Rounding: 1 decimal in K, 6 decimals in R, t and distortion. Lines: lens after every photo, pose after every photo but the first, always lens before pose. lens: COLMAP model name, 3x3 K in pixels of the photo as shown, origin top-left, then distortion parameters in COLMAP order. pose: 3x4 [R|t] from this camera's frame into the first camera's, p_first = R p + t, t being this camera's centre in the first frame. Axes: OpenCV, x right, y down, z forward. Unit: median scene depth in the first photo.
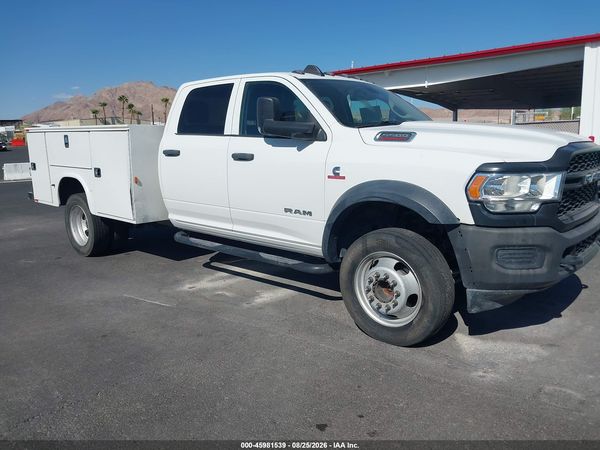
lens RADIAL K [[472.1, 0, 306.9], [0, 472.1, 234.2], [0, 0, 1]] dist [0.000524, -0.002671]
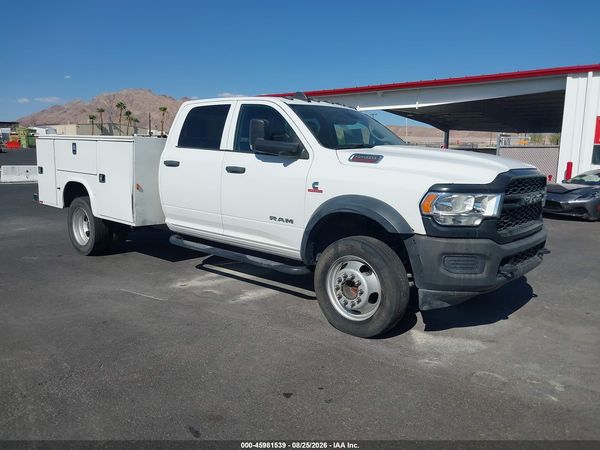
lens RADIAL K [[475.1, 0, 303.9], [0, 475.1, 221.7], [0, 0, 1]] dist [0.030779, -0.048133]
pose [[0.999240, 0.038156, 0.007941, 0.027610], [-0.037662, 0.997775, -0.055006, 0.018365], [-0.010022, 0.054665, 0.998454, -0.146899]]
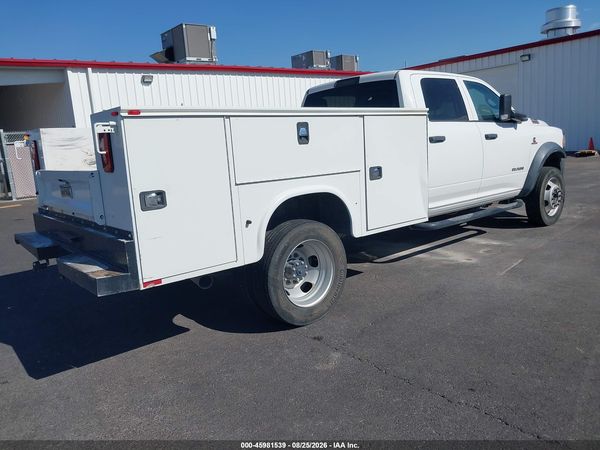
lens RADIAL K [[477.0, 0, 300.0], [0, 477.0, 225.0], [0, 0, 1]] dist [0.014684, -0.007387]
pose [[0.171602, -0.172099, 0.970018, -1.650584], [0.255857, 0.958623, 0.124815, -0.243056], [-0.951362, 0.226767, 0.208535, 1.352215]]
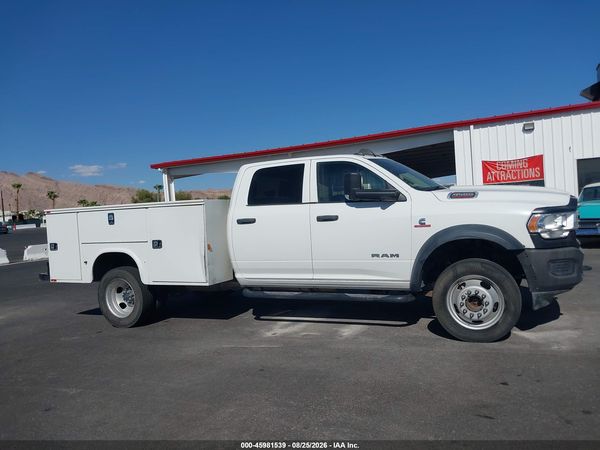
lens RADIAL K [[475.3, 0, 302.0], [0, 475.3, 222.9], [0, 0, 1]] dist [0.121384, -0.304981]
pose [[0.961747, -0.054794, 0.268402, -0.576493], [0.103345, 0.979967, -0.170251, 0.063613], [-0.253696, 0.191477, 0.948143, -0.214632]]
